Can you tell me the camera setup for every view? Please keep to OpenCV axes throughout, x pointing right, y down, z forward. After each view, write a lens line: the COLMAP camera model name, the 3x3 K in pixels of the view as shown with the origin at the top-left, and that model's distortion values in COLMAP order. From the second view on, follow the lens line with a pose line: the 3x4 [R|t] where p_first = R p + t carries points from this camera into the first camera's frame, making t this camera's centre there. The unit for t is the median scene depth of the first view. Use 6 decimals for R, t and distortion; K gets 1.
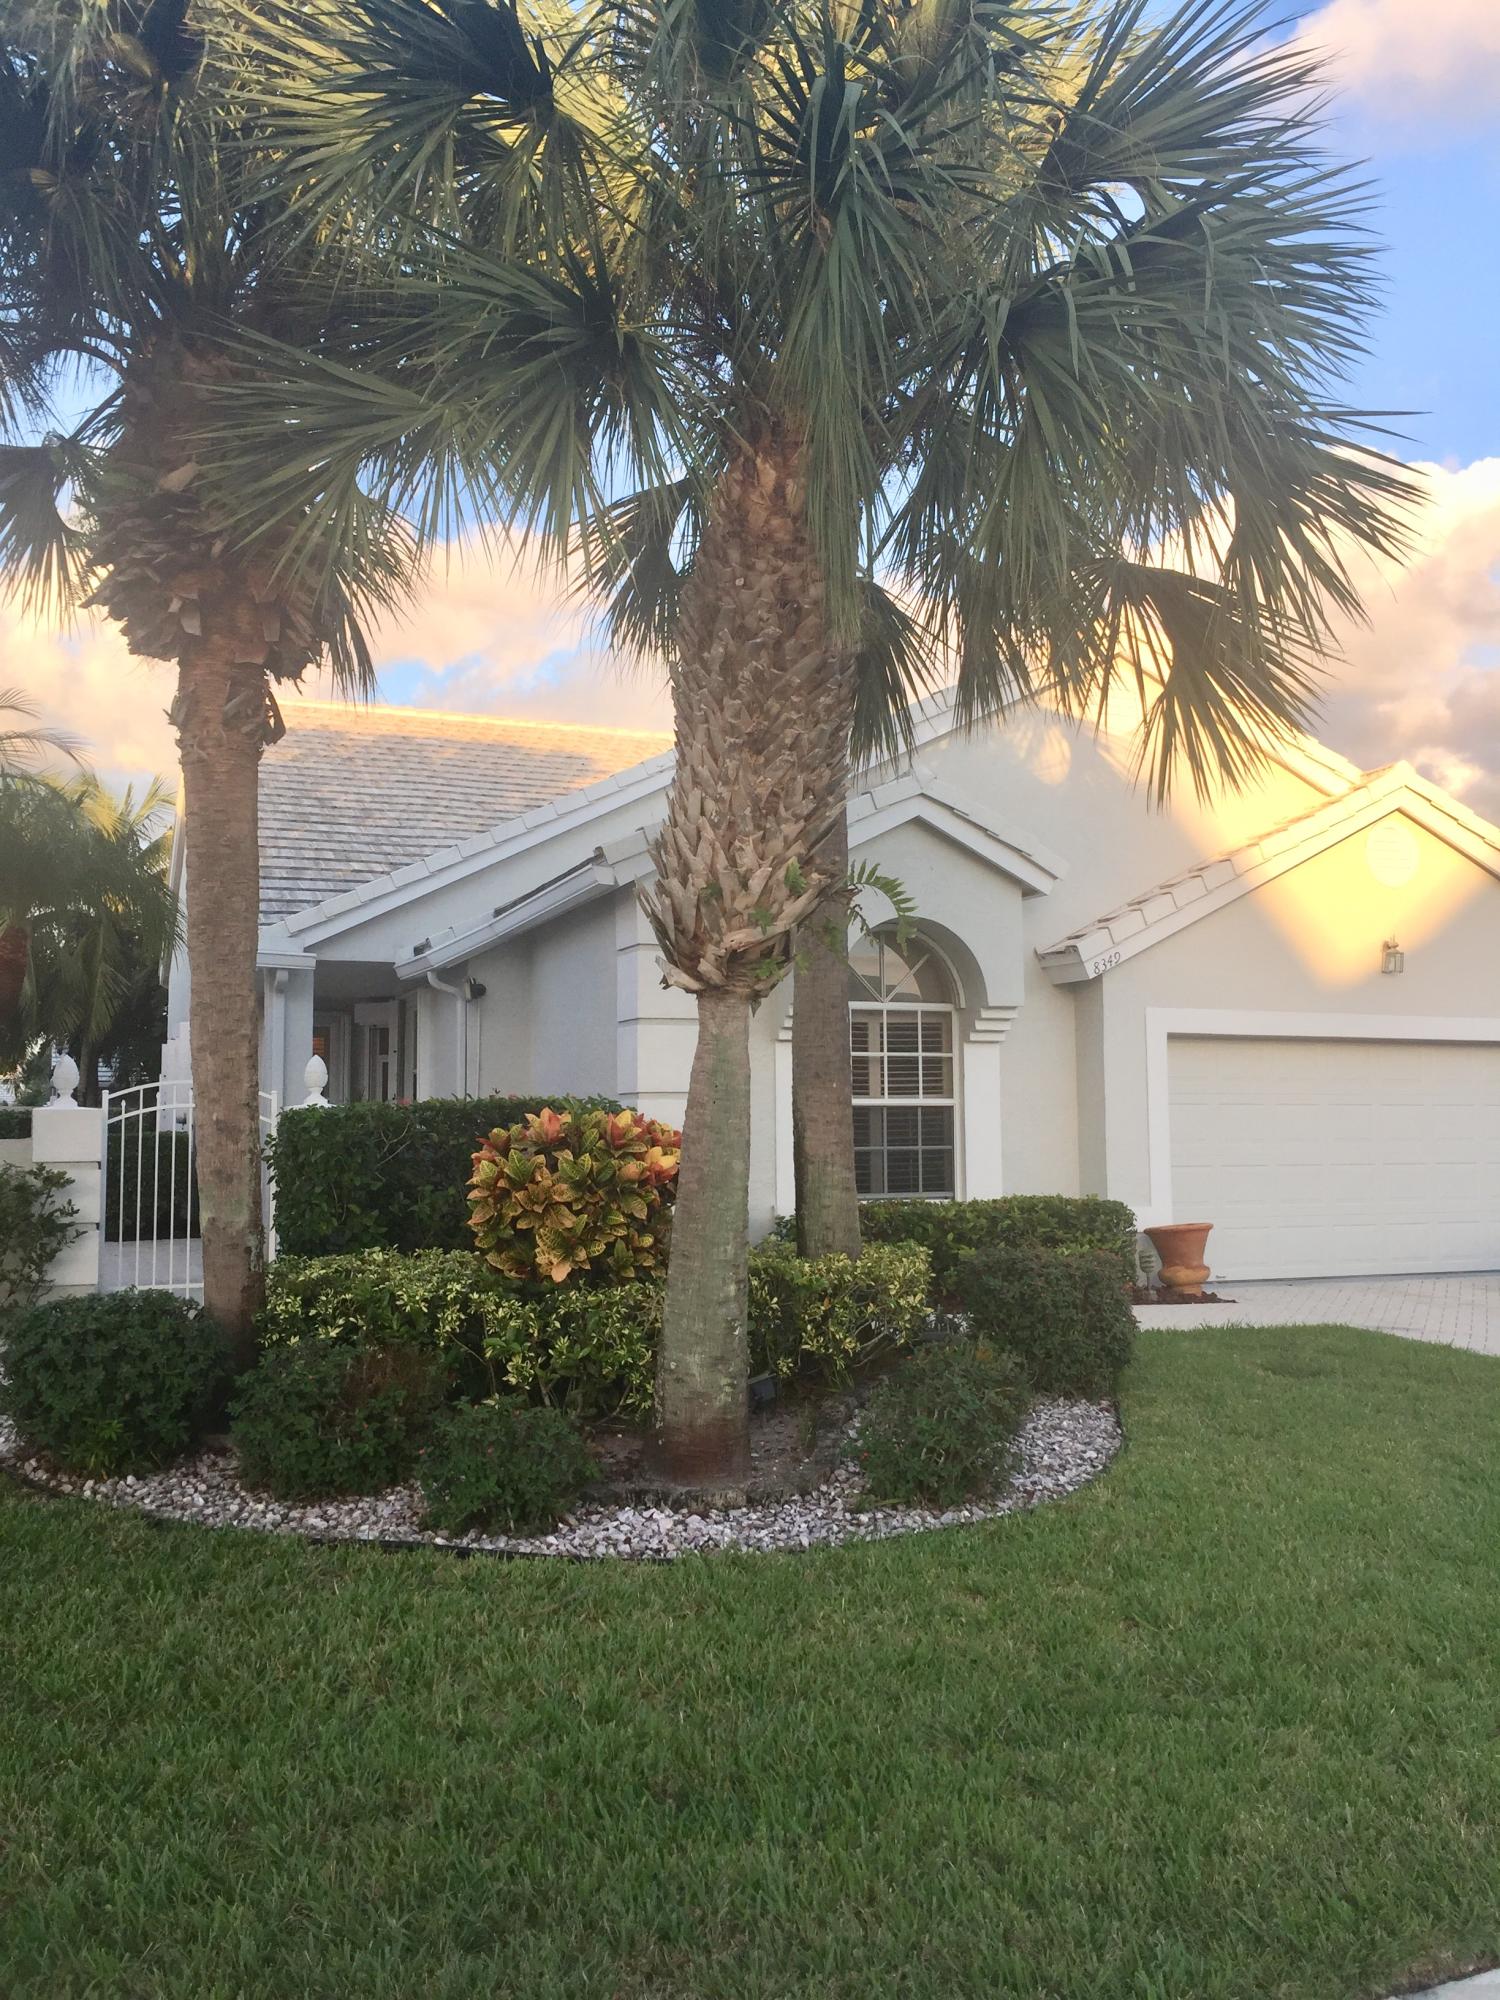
lens RADIAL K [[1697.2, 0, 750.6], [0, 1697.2, 997.2], [0, 0, 1]] dist [0.071654, -0.078638]
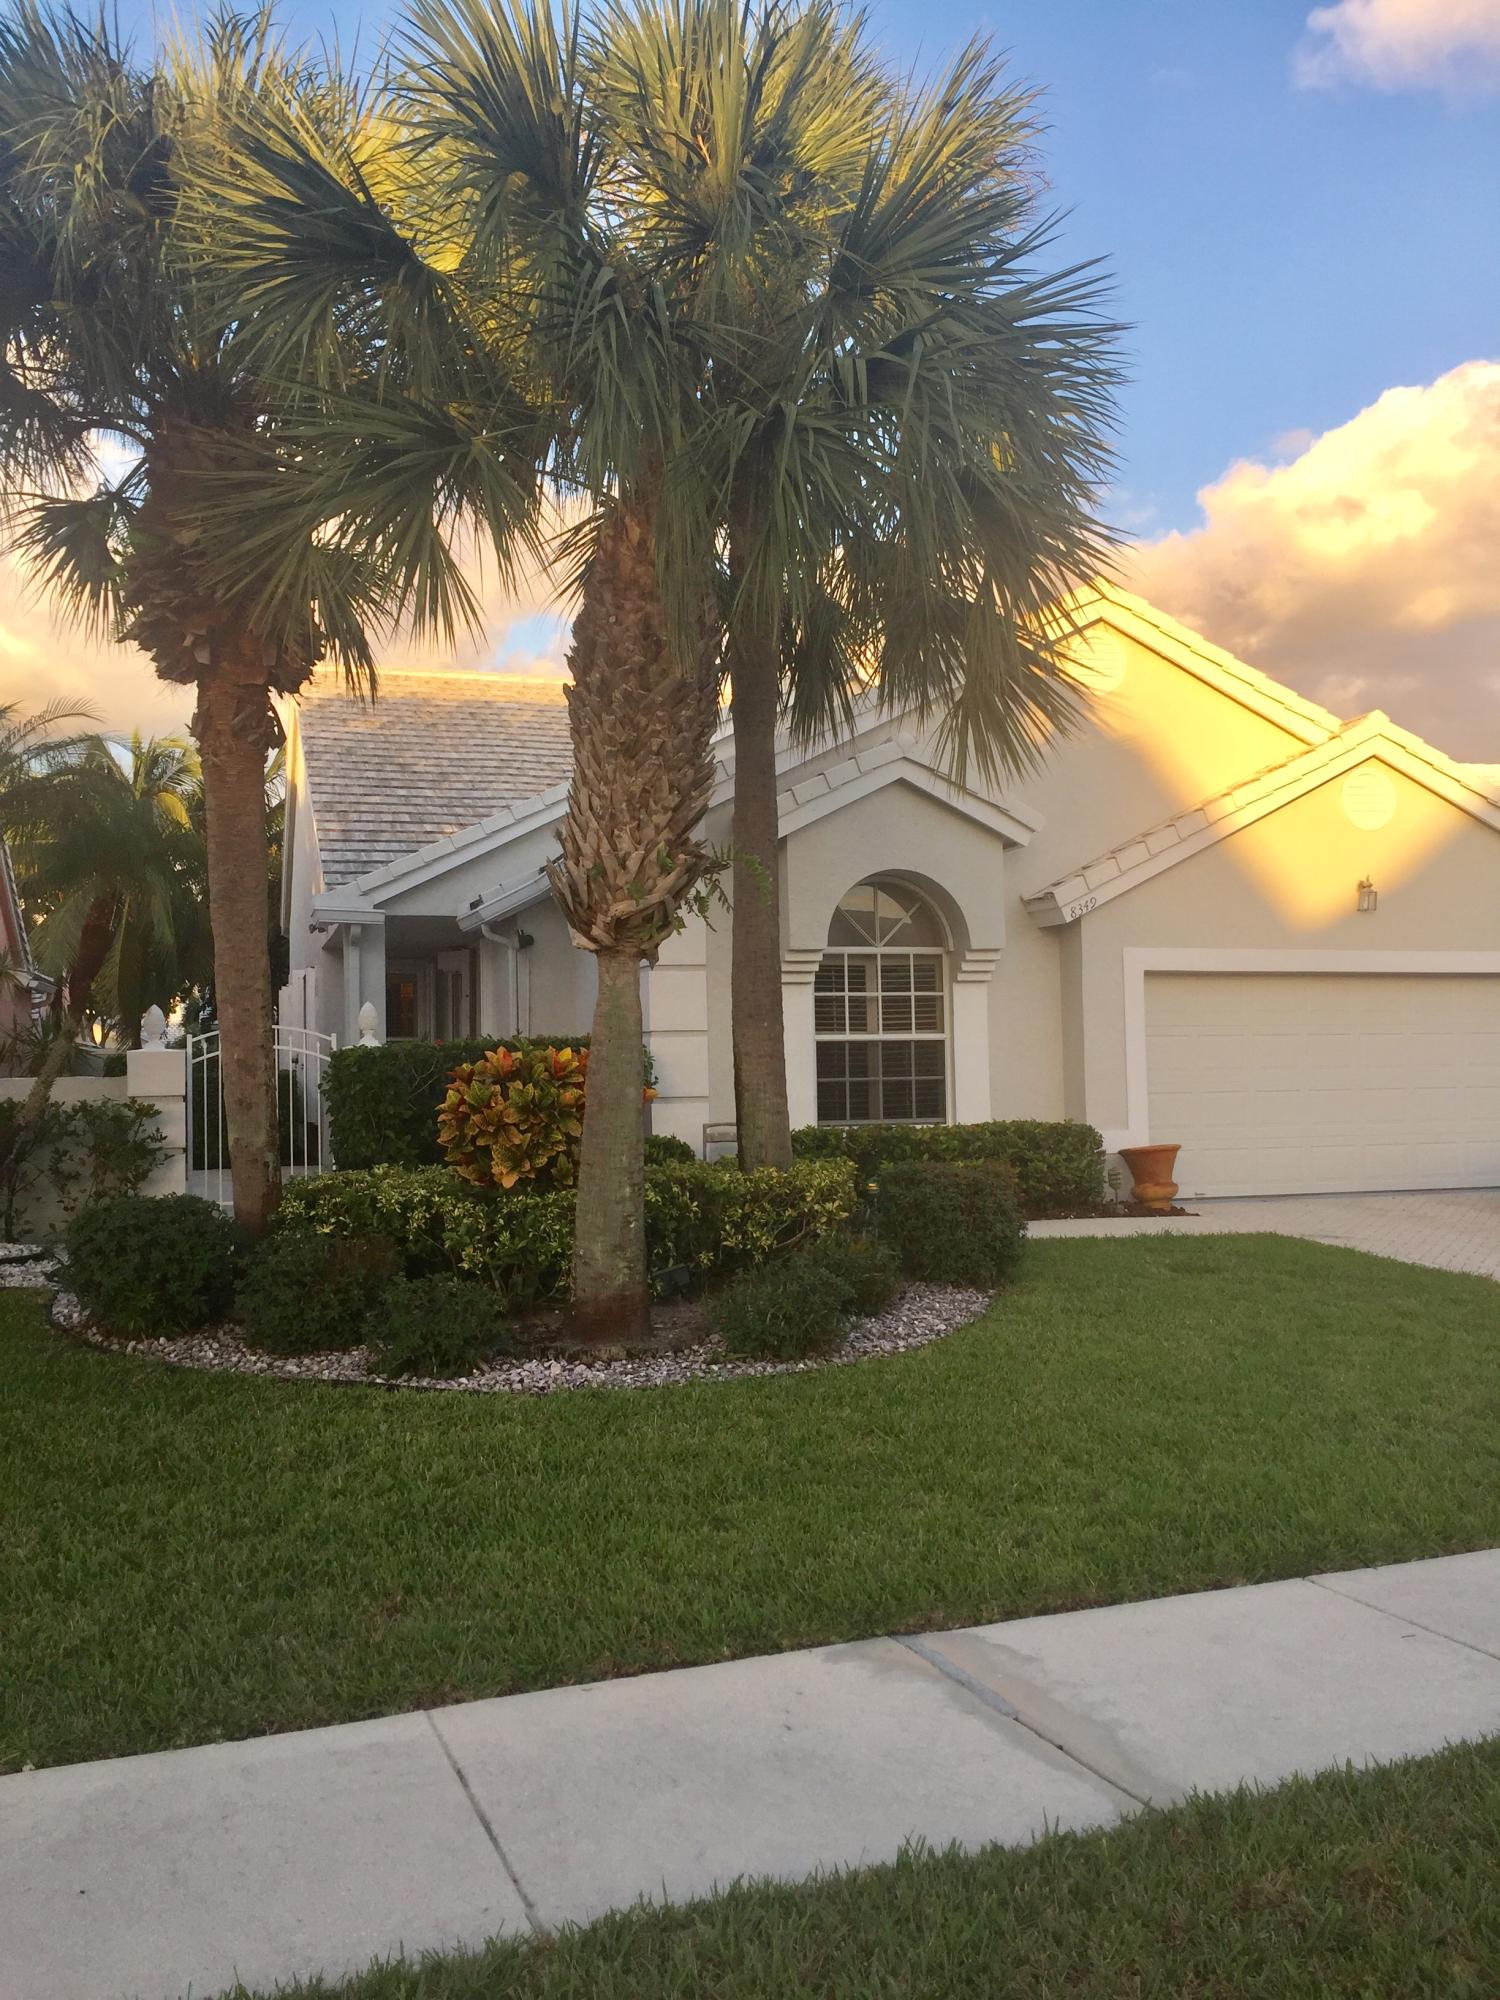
lens RADIAL K [[1697.2, 0, 751.7], [0, 1697.2, 1002.1], [0, 0, 1]] dist [0.071654, -0.078638]
pose [[0.996337, -0.012818, -0.084543, 0.160448], [0.016243, 0.999070, 0.039942, -0.012020], [0.083953, -0.041169, 0.995619, -0.190068]]
